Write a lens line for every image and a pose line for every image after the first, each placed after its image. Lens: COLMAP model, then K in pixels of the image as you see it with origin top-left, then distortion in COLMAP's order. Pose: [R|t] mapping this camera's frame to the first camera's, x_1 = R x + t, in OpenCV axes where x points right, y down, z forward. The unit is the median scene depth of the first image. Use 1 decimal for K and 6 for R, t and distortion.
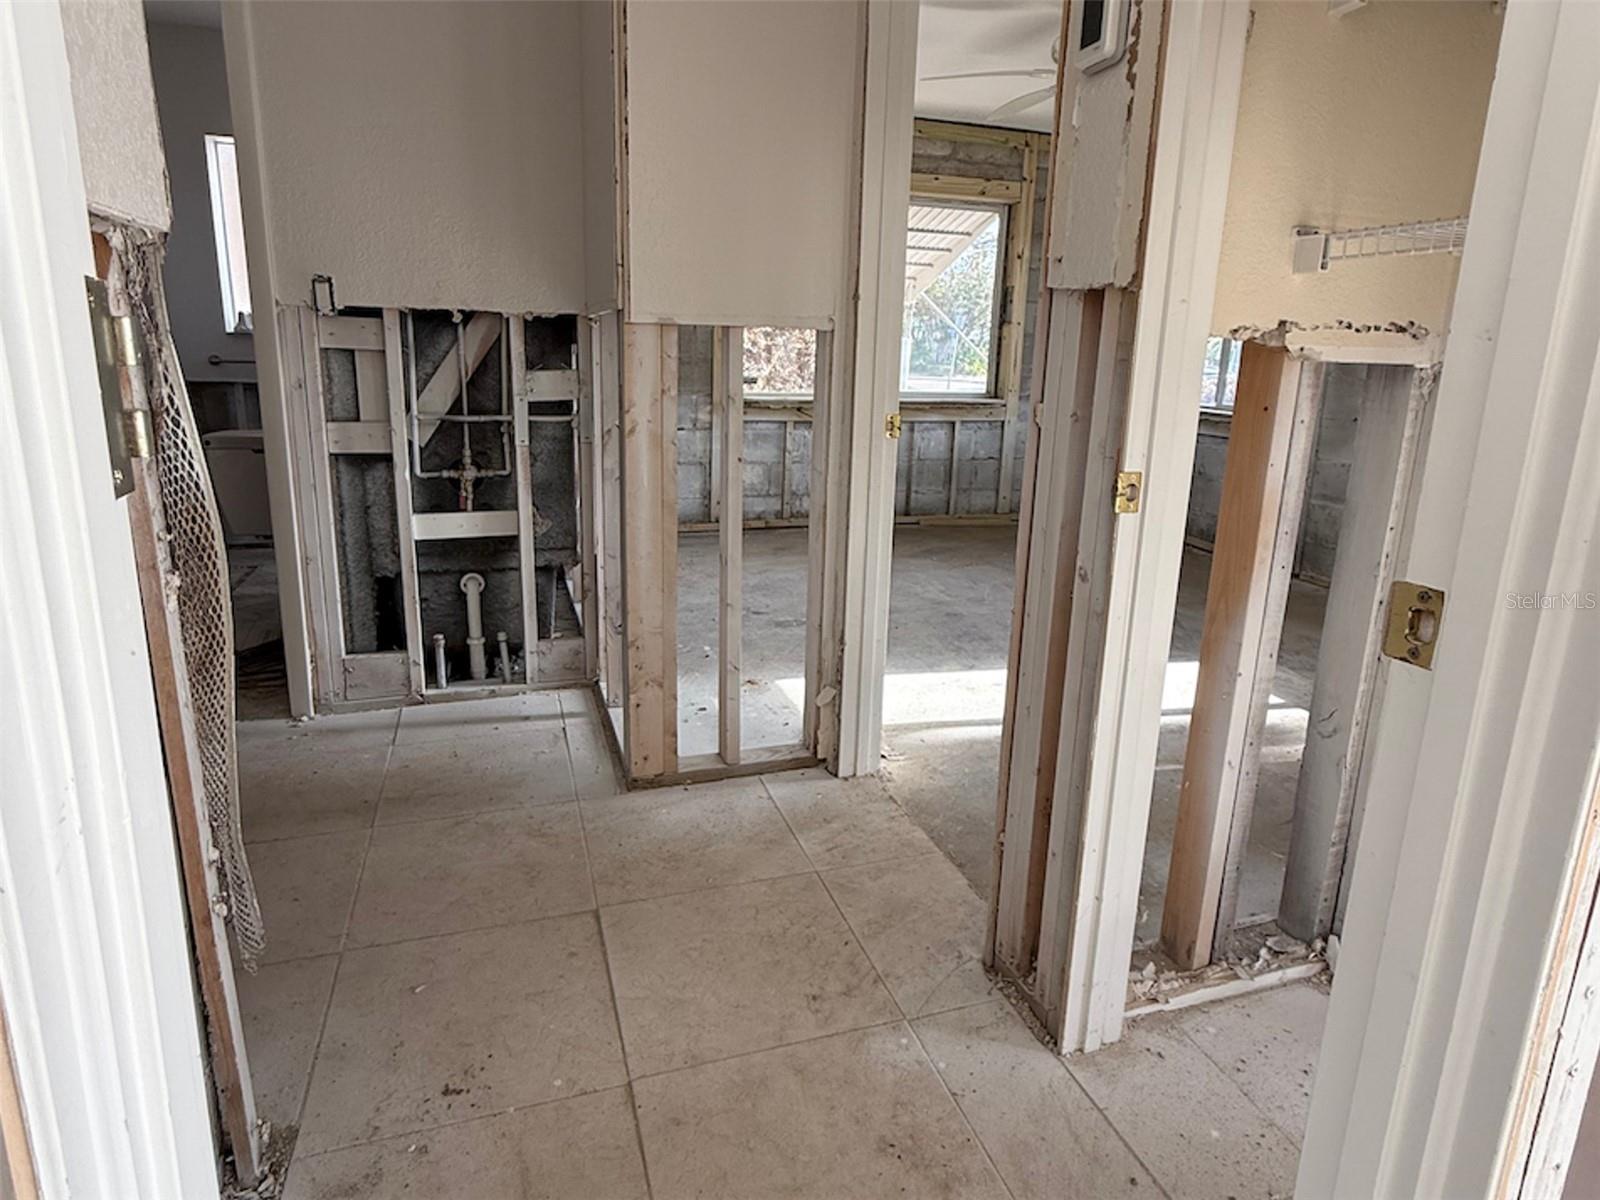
lens RADIAL K [[910.5, 0, 797.6], [0, 910.5, 555.2], [0, 0, 1]] dist [0.002248, 0.001179]
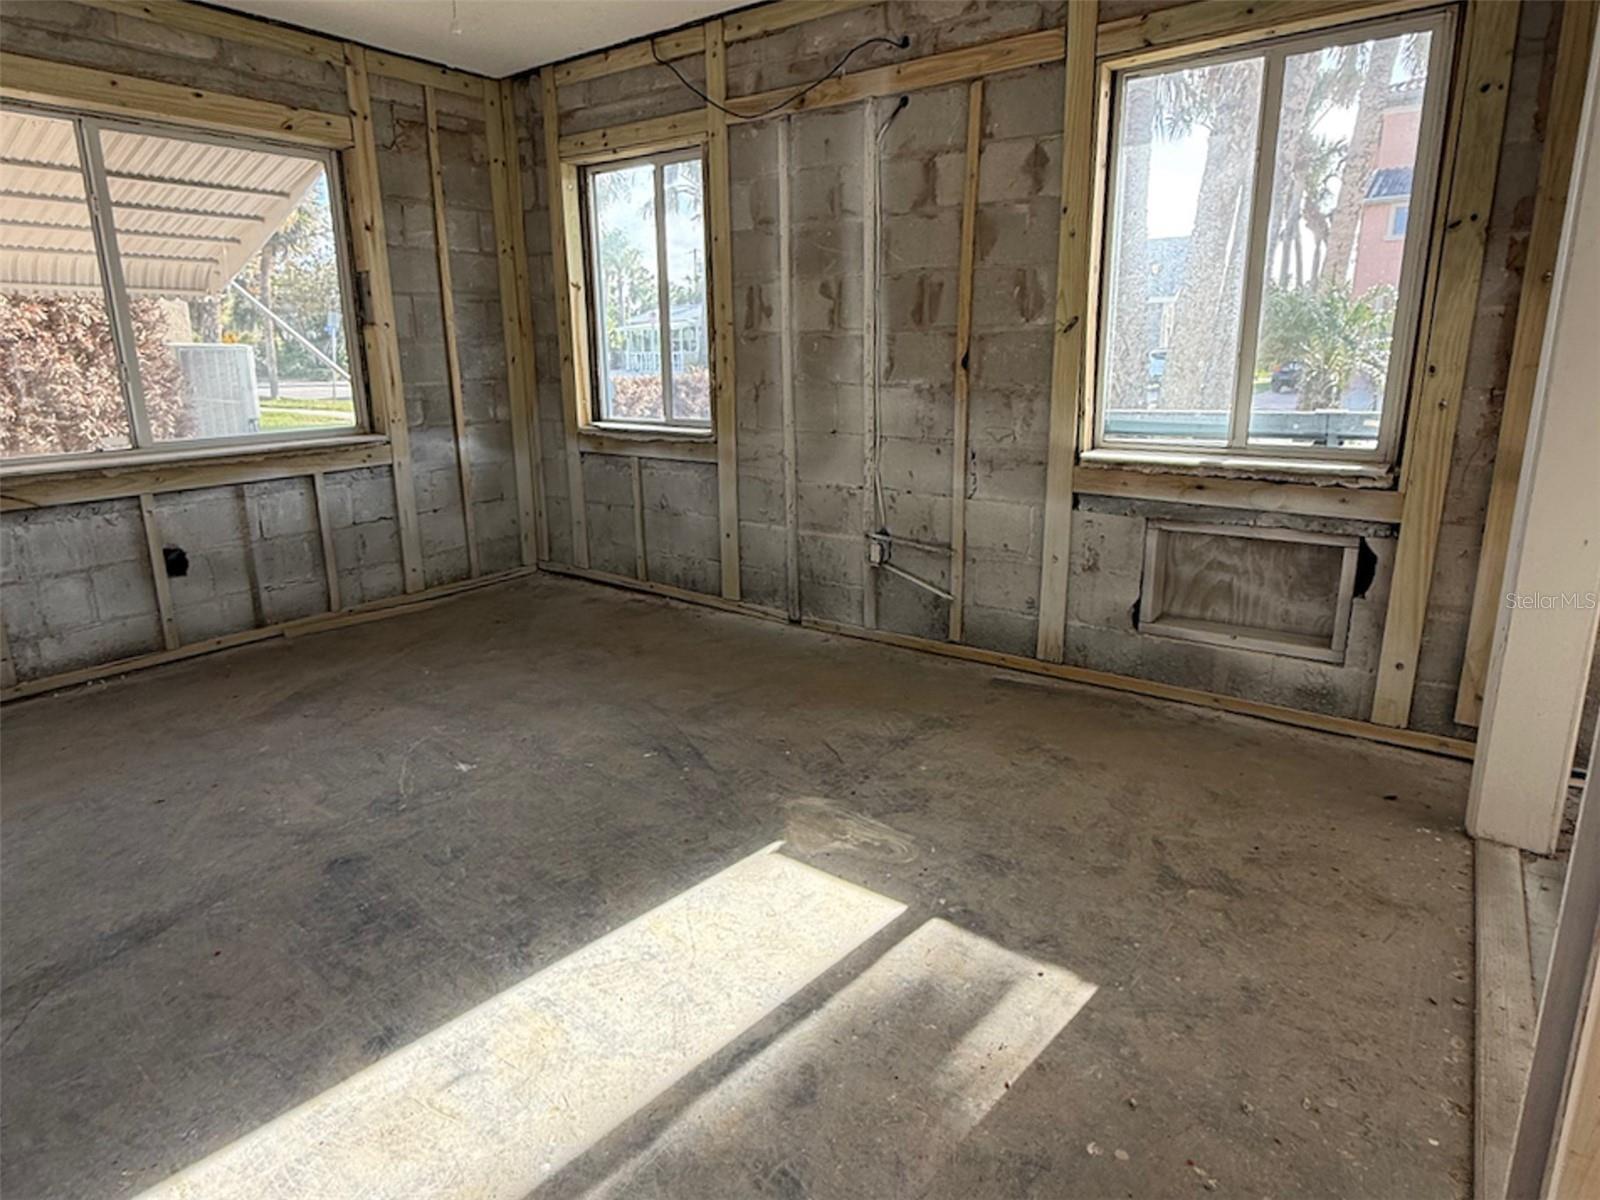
lens RADIAL K [[910.5, 0, 797.6], [0, 910.5, 555.2], [0, 0, 1]] dist [0.002248, 0.001179]
pose [[0.812210, -0.169806, 0.558104, 0.079470], [0.165934, 0.984428, 0.058033, -0.069381], [-0.559268, 0.045473, 0.827739, 0.256156]]
